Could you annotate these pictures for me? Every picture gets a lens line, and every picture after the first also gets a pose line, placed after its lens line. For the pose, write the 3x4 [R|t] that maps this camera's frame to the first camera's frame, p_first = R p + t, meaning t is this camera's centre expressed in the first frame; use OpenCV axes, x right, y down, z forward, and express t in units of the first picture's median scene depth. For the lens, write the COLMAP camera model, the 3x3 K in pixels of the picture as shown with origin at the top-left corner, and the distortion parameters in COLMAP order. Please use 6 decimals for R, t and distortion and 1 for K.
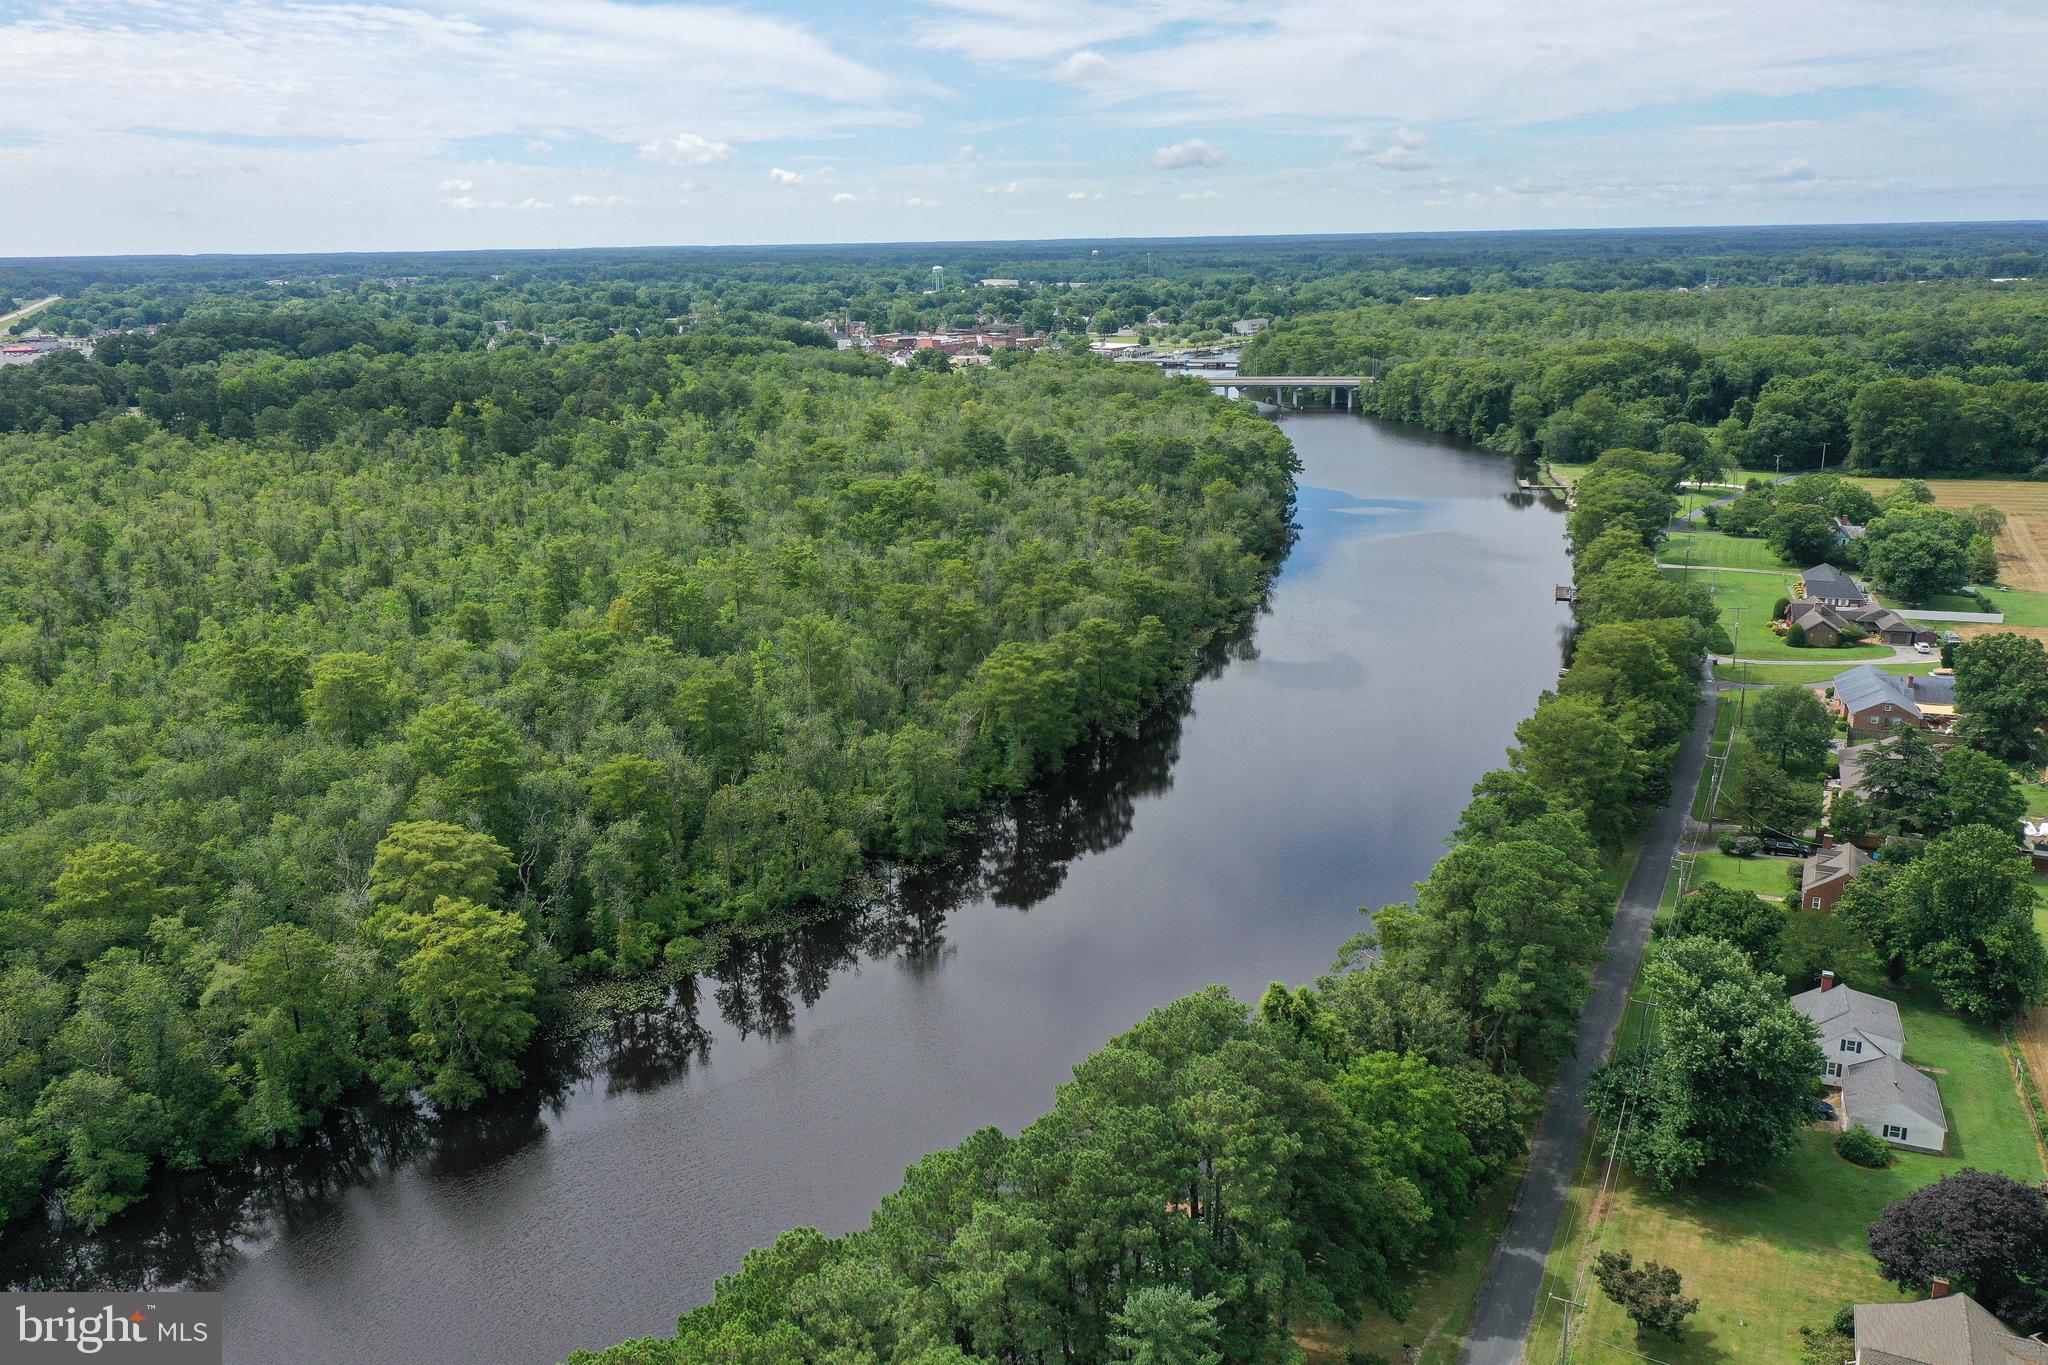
lens RADIAL K [[1619.4, 0, 1024.0], [0, 1619.4, 682.5], [0, 0, 1]] dist [0.014311, 0.008978]
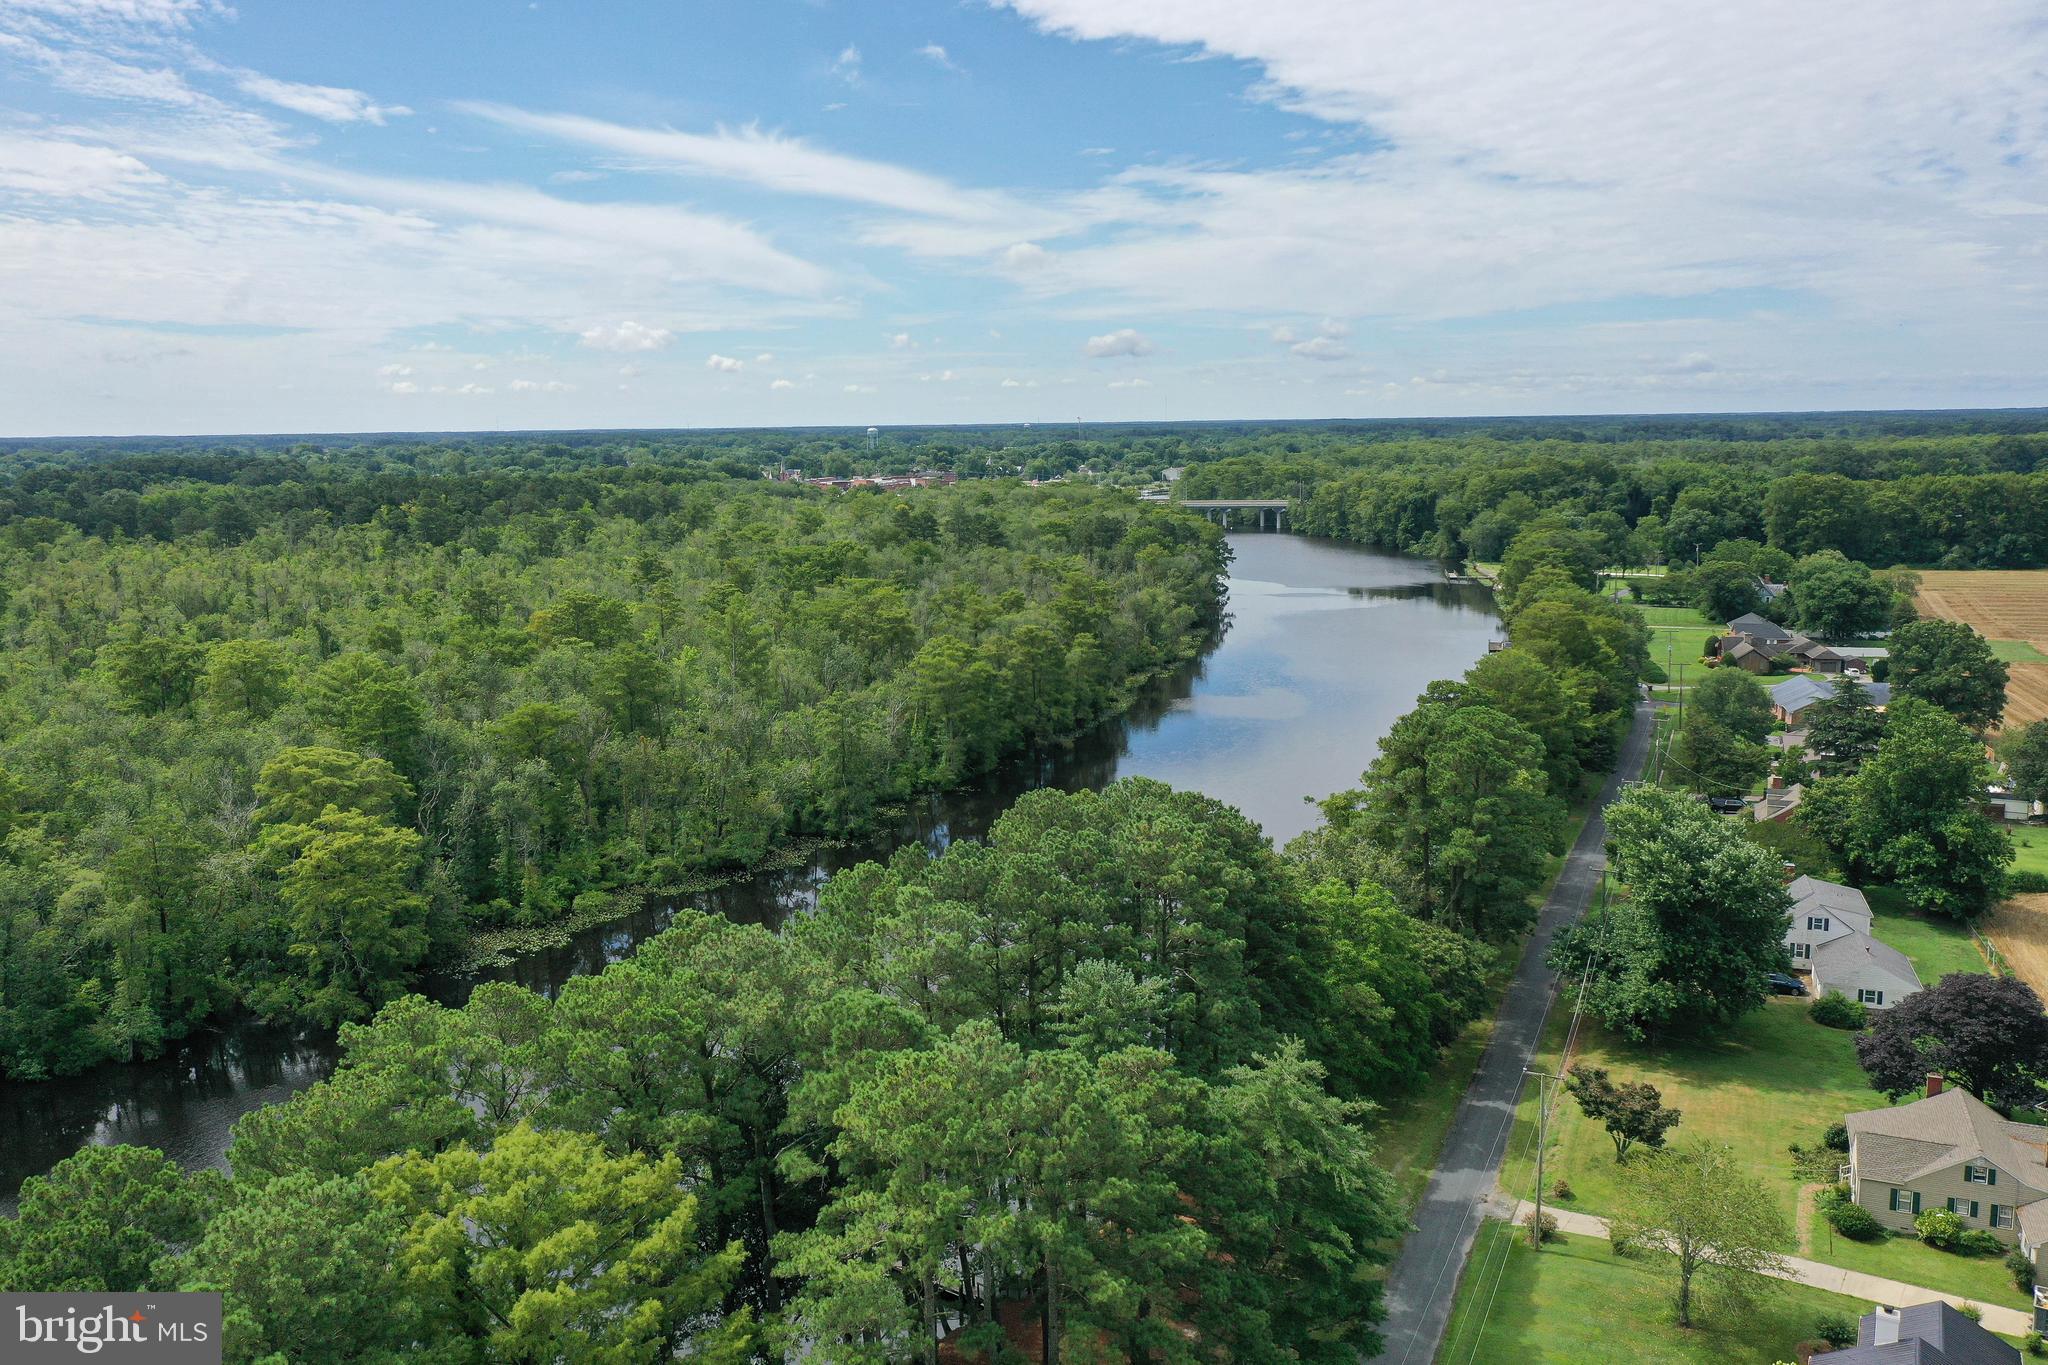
lens RADIAL K [[1619.4, 0, 1024.0], [0, 1619.4, 682.5], [0, 0, 1]] dist [0.014311, 0.008978]
pose [[0.999176, -0.003360, 0.040458, 0.001509], [0.007757, 0.994011, -0.109005, 0.102705], [-0.039849, 0.109229, 0.993218, 0.029485]]
